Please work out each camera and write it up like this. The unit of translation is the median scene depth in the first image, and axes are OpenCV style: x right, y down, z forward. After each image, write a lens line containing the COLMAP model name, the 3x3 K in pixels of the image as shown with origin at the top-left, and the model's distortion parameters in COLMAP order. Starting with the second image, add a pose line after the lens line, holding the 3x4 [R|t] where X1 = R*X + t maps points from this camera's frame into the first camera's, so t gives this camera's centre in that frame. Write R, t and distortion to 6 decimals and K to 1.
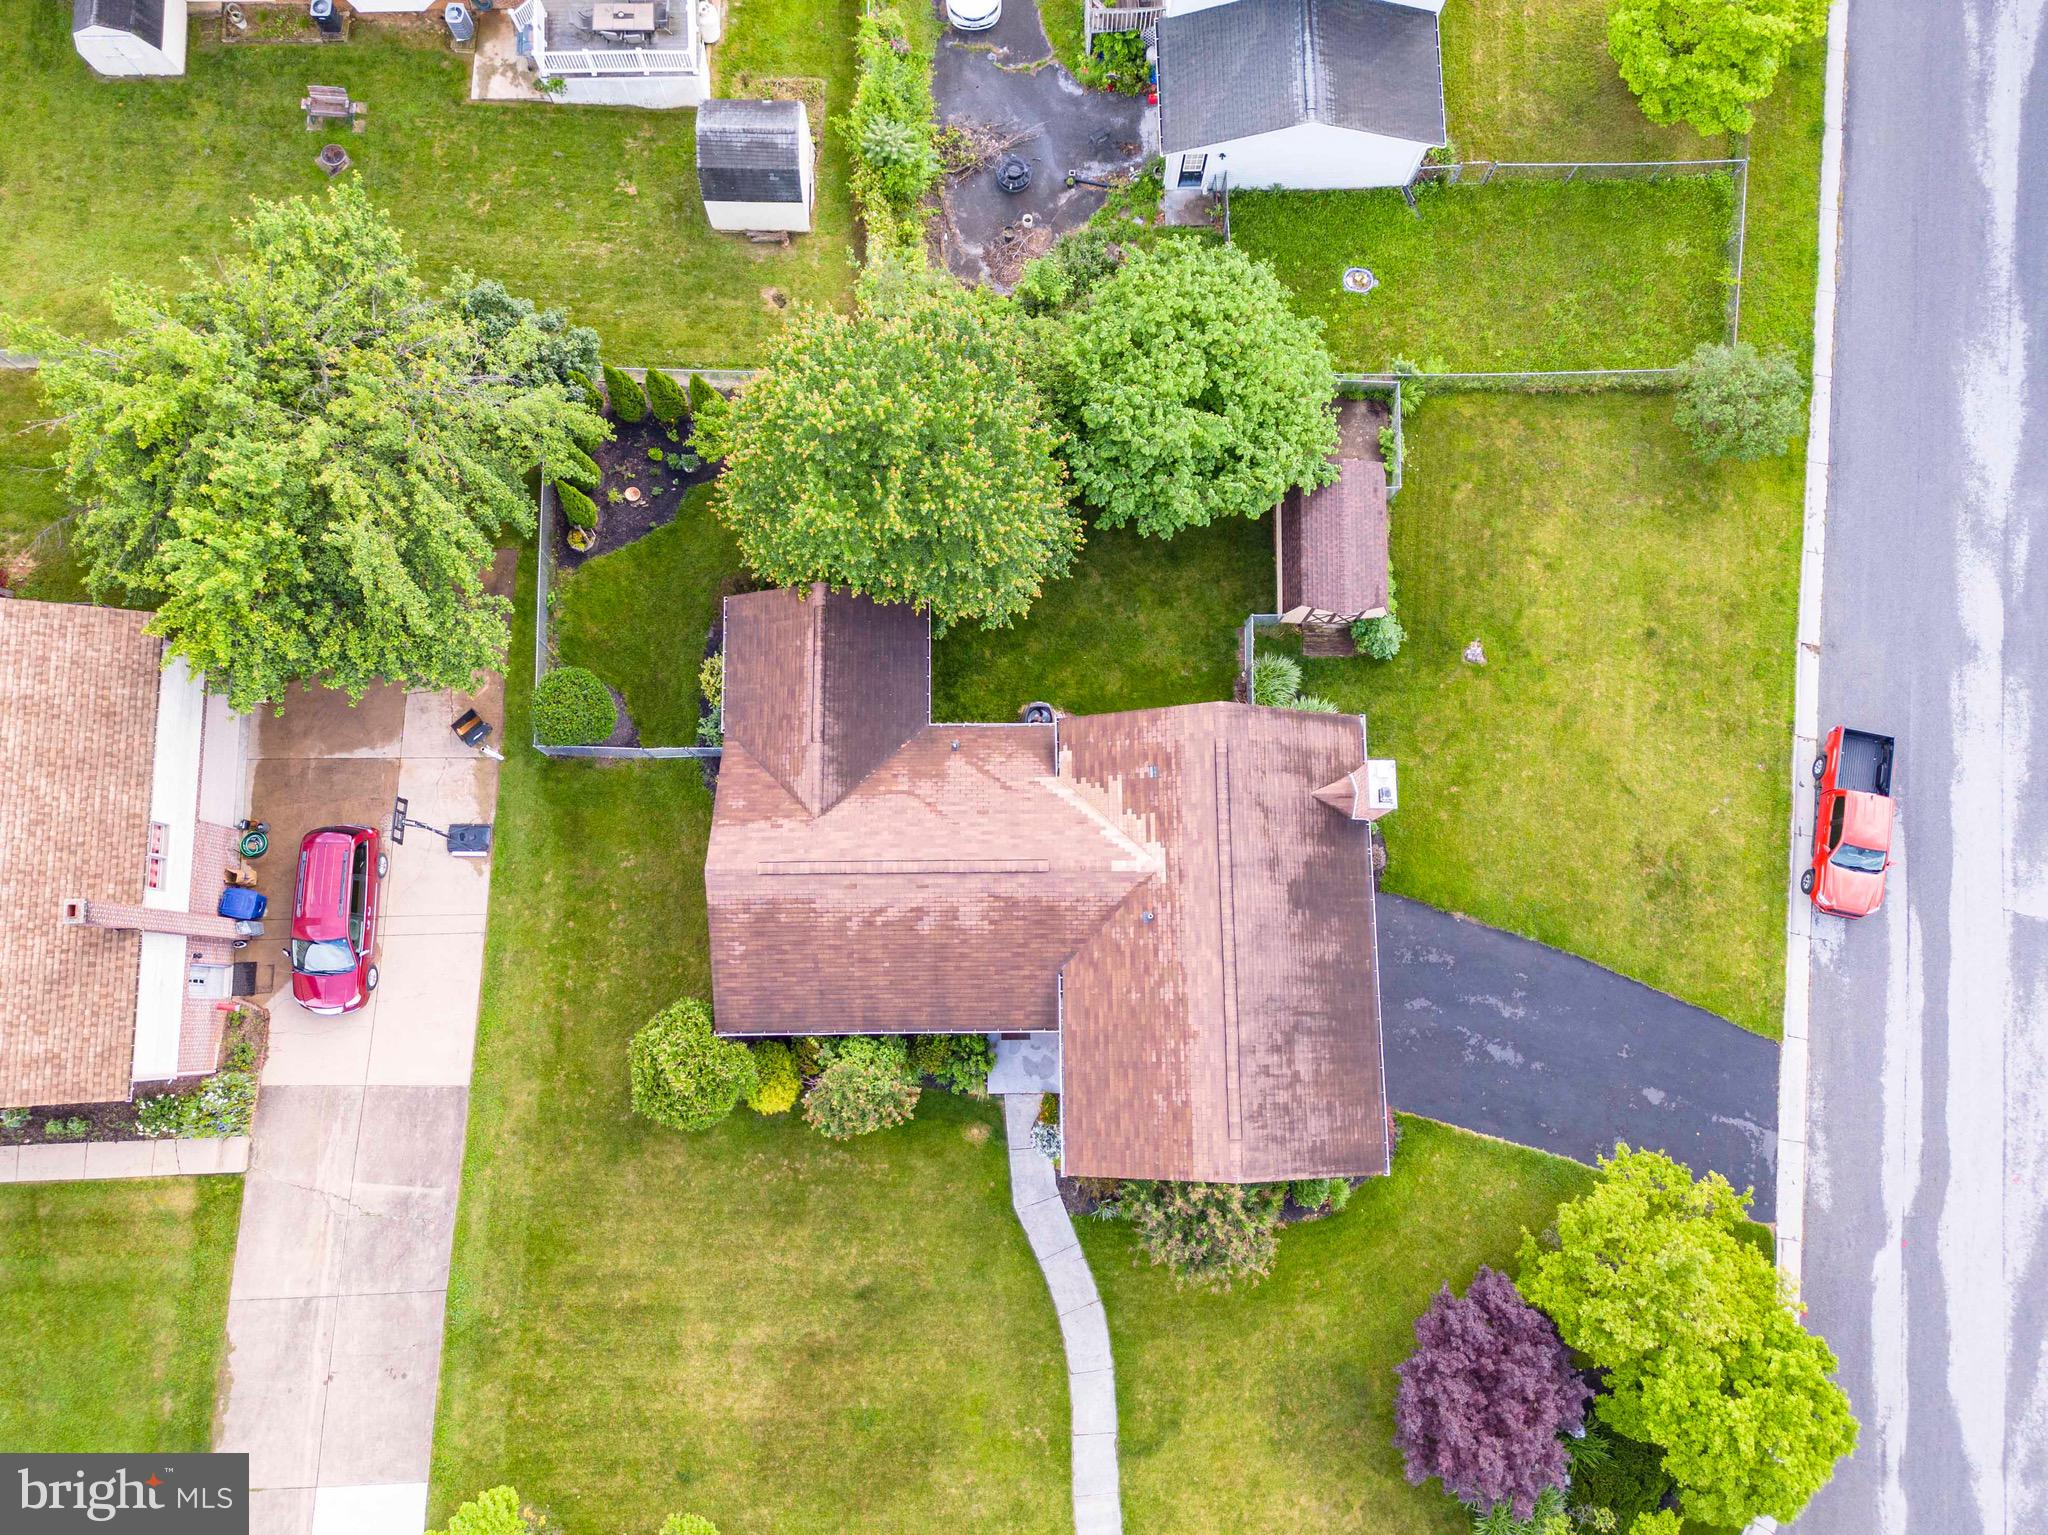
lens RADIAL K [[1448.5, 0, 1024.0], [0, 1448.5, 767.5], [0, 0, 1]] dist [0.078255, -0.069040]
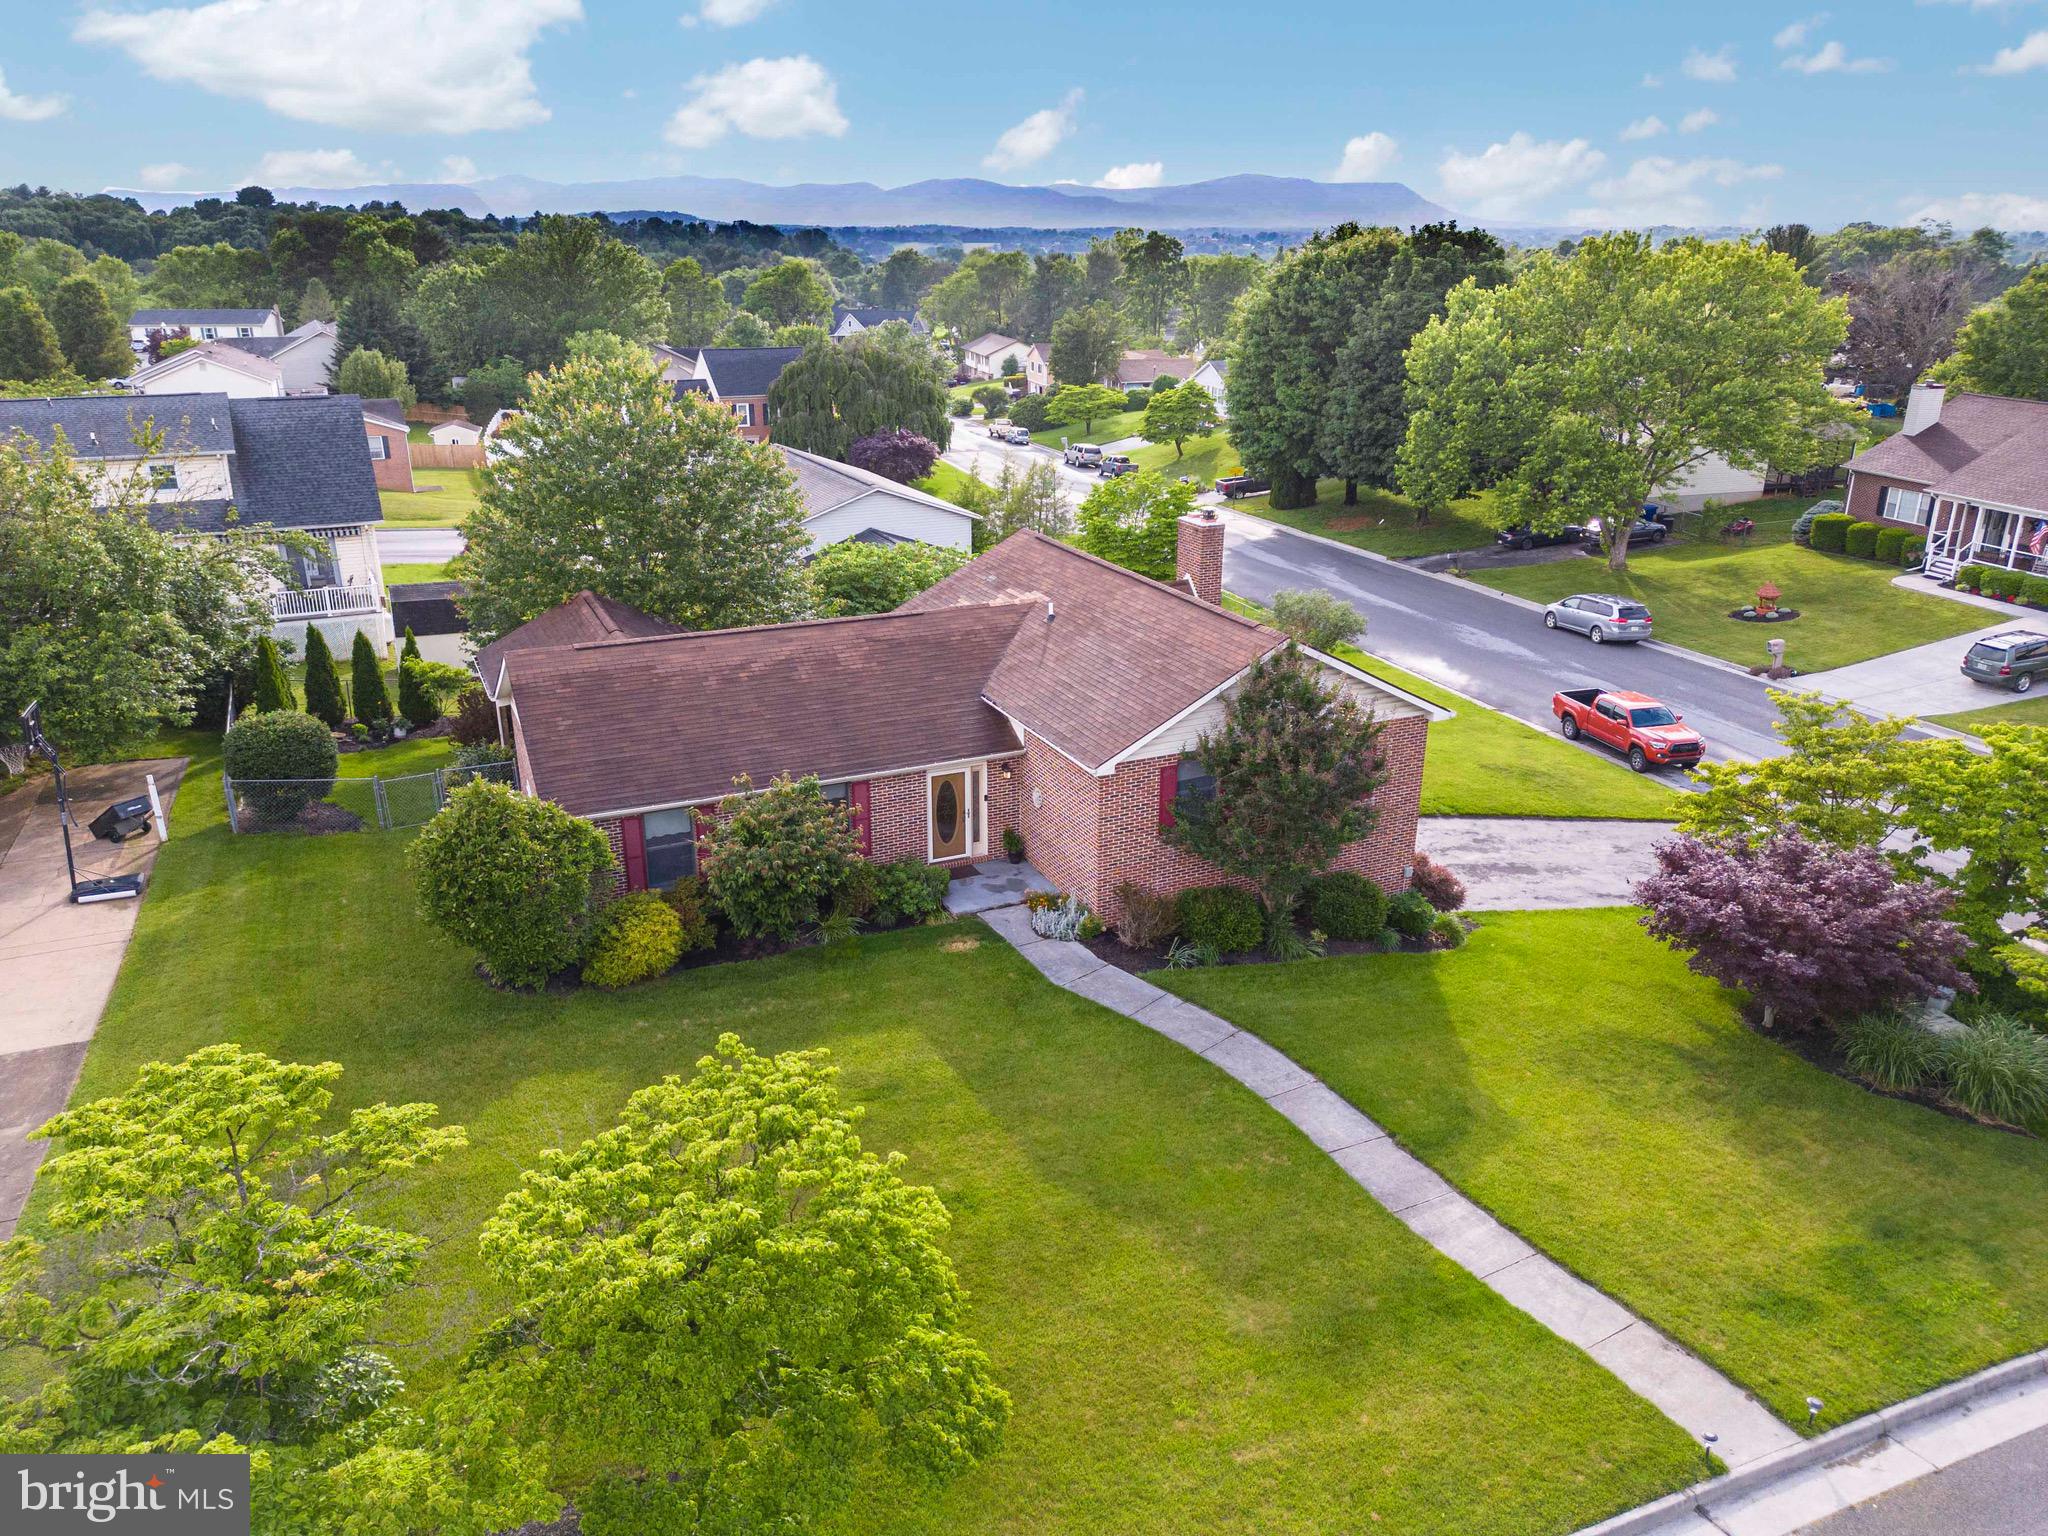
lens RADIAL K [[1445.2, 0, 1030.7], [0, 1445.2, 780.9], [0, 0, 1]] dist [0.088481, -0.080340]
pose [[0.909650, -0.147516, 0.388298, -0.257847], [0.408548, 0.486532, -0.772254, 0.762928], [-0.074999, 0.861119, 0.502841, 0.608363]]
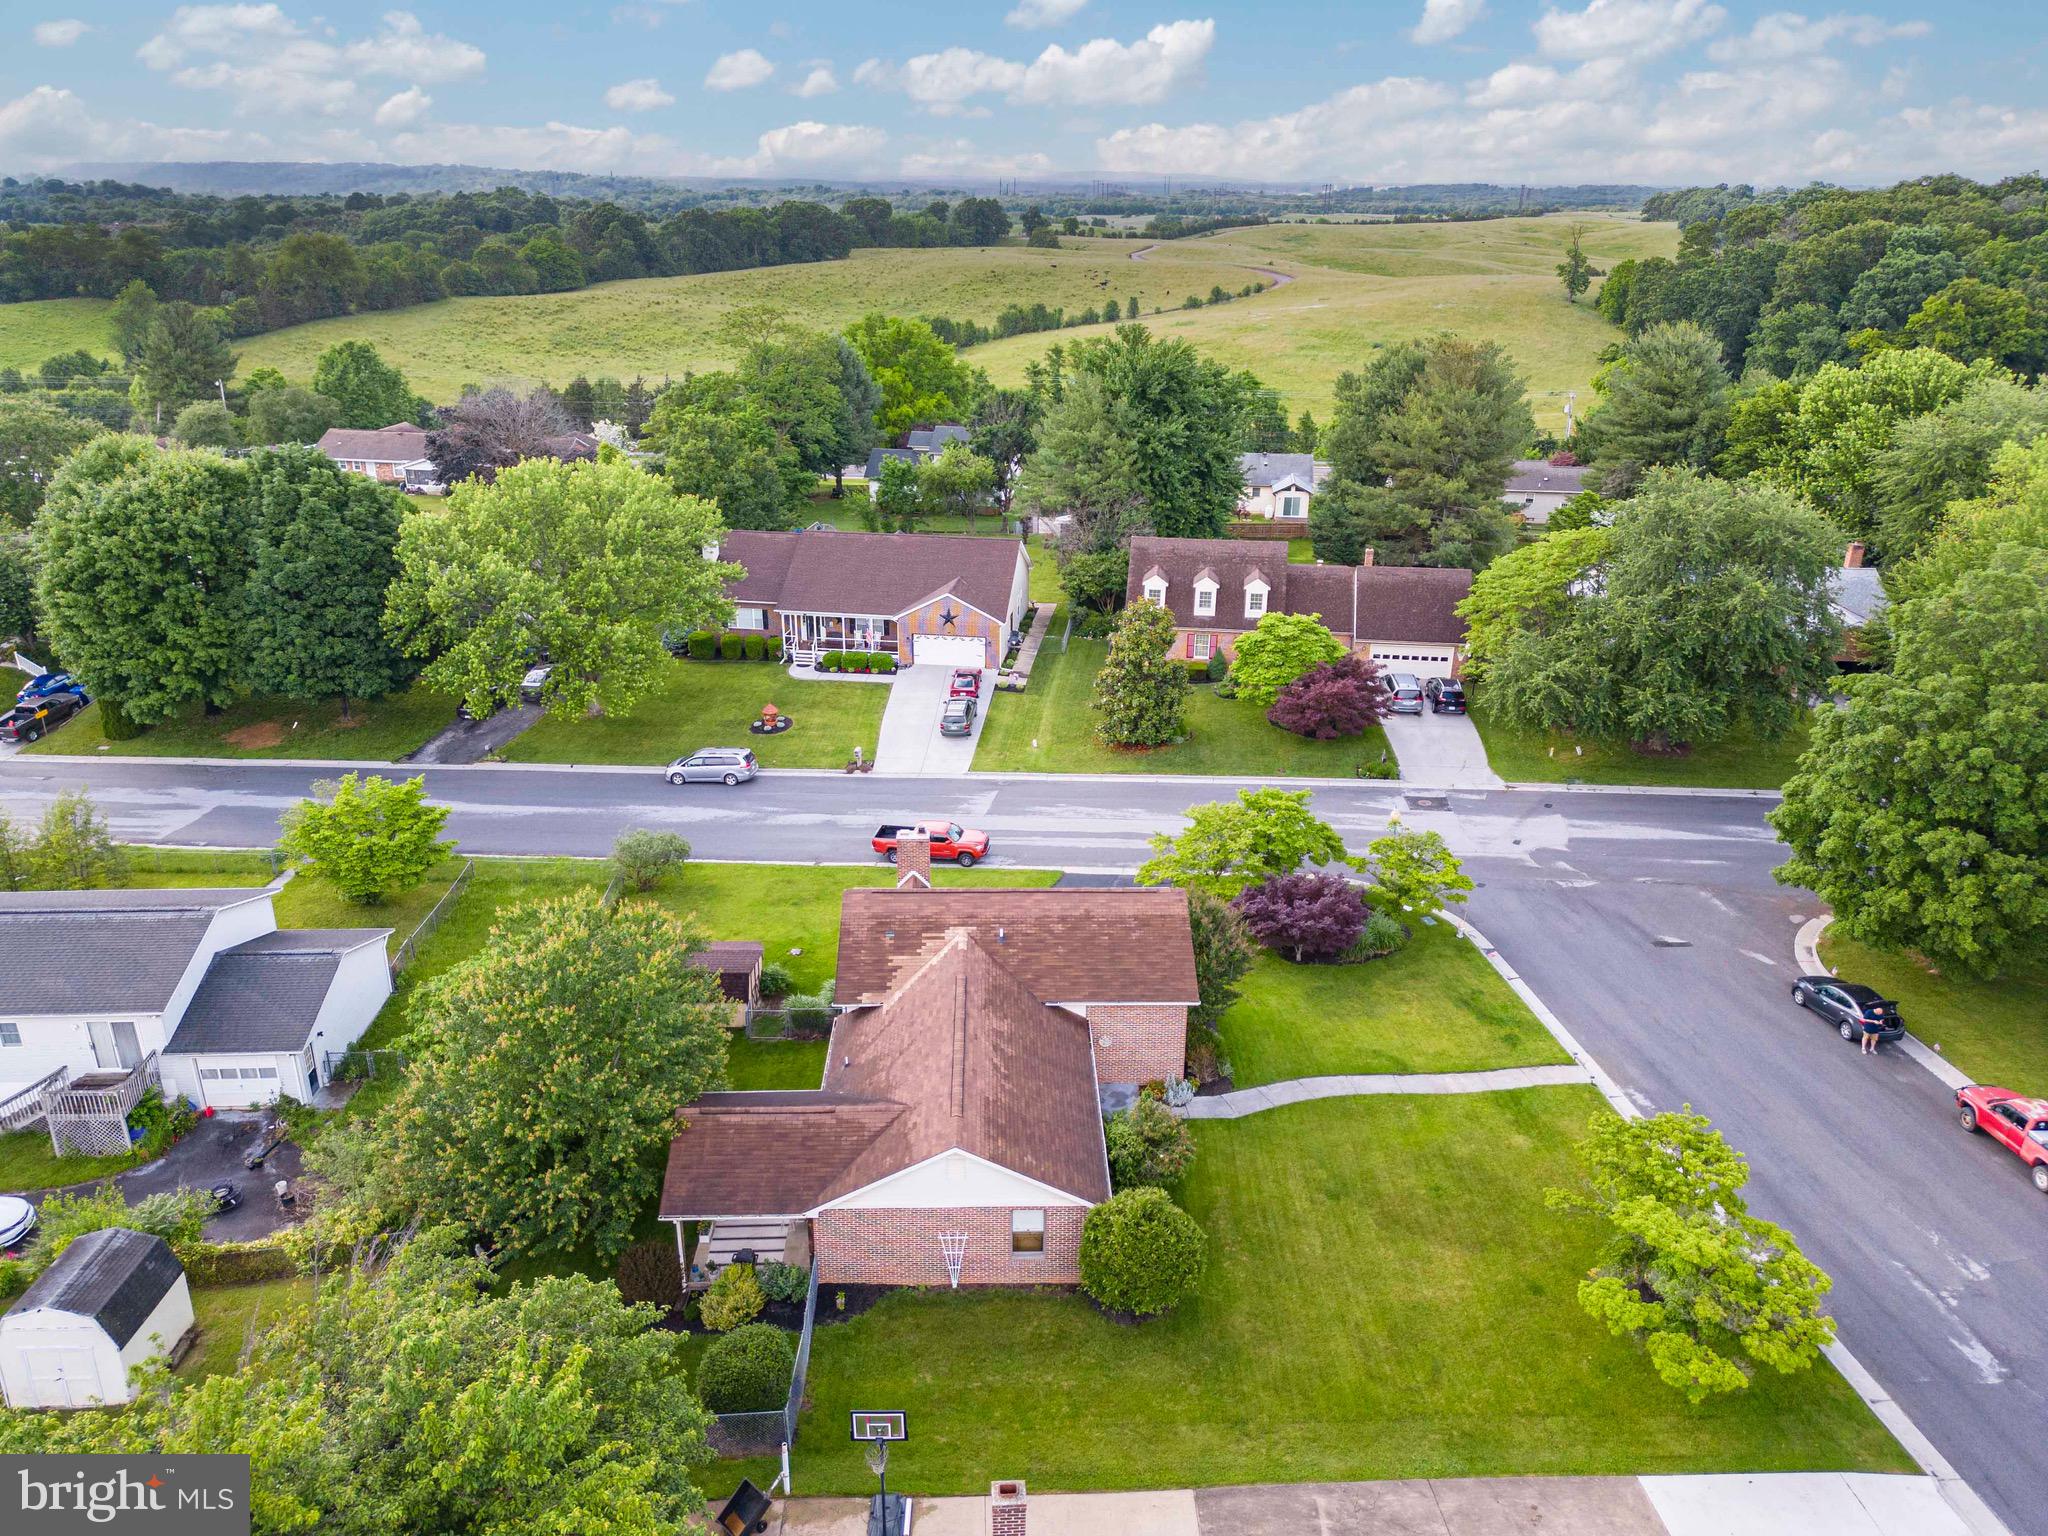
lens RADIAL K [[1448.5, 0, 1024.0], [0, 1448.5, 768.0], [0, 0, 1]] dist [0.078255, -0.069040]
pose [[-0.021734, -0.382910, 0.923530, -0.999796], [0.981290, 0.168587, 0.092993, -0.023684], [-0.191303, 0.908272, 0.372082, 0.342714]]
